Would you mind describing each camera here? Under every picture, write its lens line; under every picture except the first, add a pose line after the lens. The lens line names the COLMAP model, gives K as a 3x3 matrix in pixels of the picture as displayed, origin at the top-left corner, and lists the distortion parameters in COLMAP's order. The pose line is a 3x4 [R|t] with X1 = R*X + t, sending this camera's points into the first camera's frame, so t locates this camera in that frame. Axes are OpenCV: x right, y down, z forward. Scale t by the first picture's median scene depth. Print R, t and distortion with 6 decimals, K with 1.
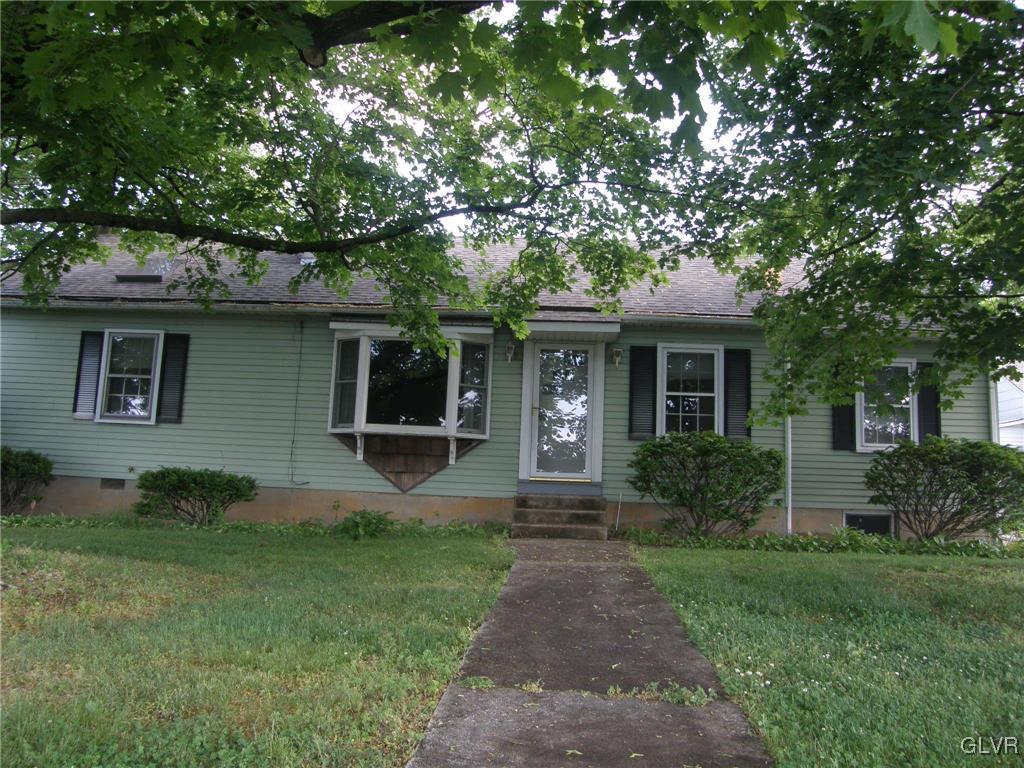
lens RADIAL K [[881.5, 0, 513.1], [0, 881.5, 371.7], [0, 0, 1]] dist [-0.162933, 0.142719]
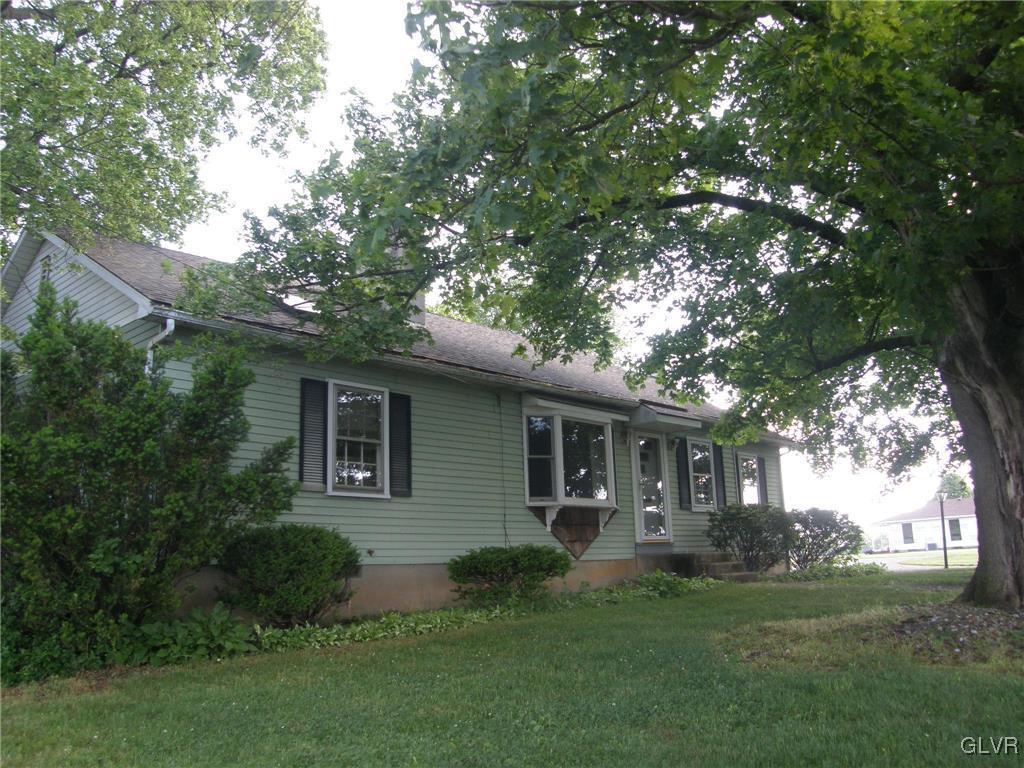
lens RADIAL K [[881.5, 0, 513.1], [0, 881.5, 371.7], [0, 0, 1]] dist [-0.162933, 0.142719]
pose [[0.637231, 0.110446, 0.762718, -1.138425], [-0.059843, 0.993781, -0.093908, 0.012003], [-0.768346, 0.014198, 0.639877, 0.385900]]
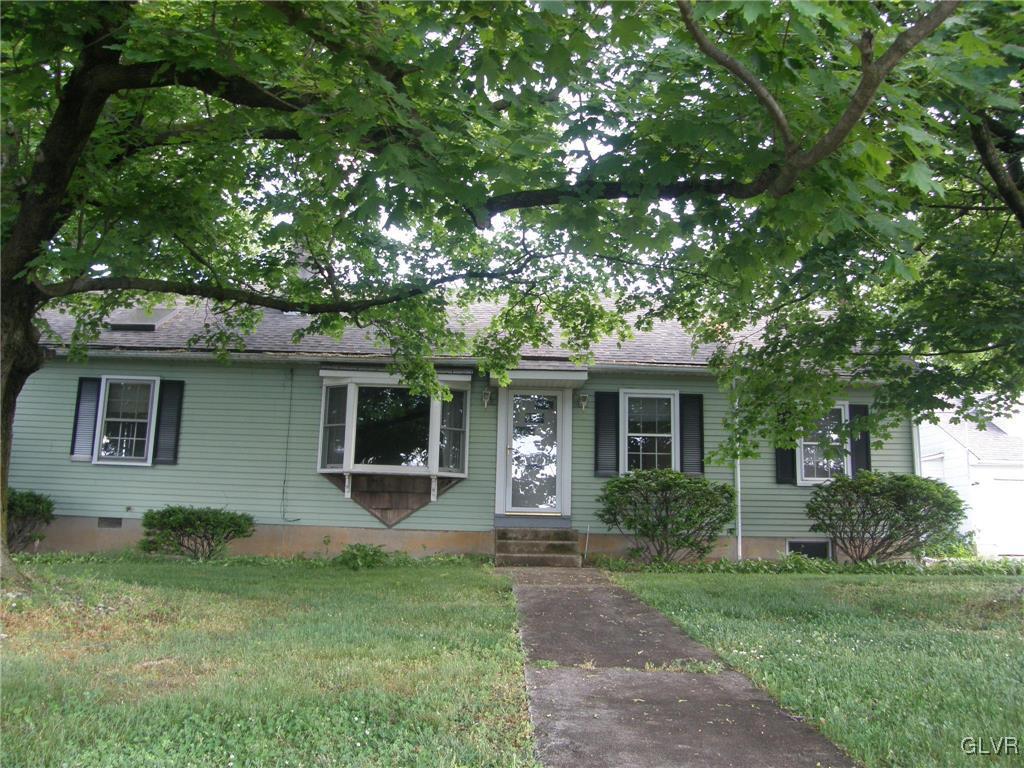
lens RADIAL K [[881.5, 0, 513.1], [0, 881.5, 371.7], [0, 0, 1]] dist [-0.162933, 0.142719]
pose [[0.996975, -0.000702, 0.077715, -0.061005], [0.003970, 0.999114, -0.041901, -0.009365], [-0.077617, 0.042083, 0.996095, -0.103951]]
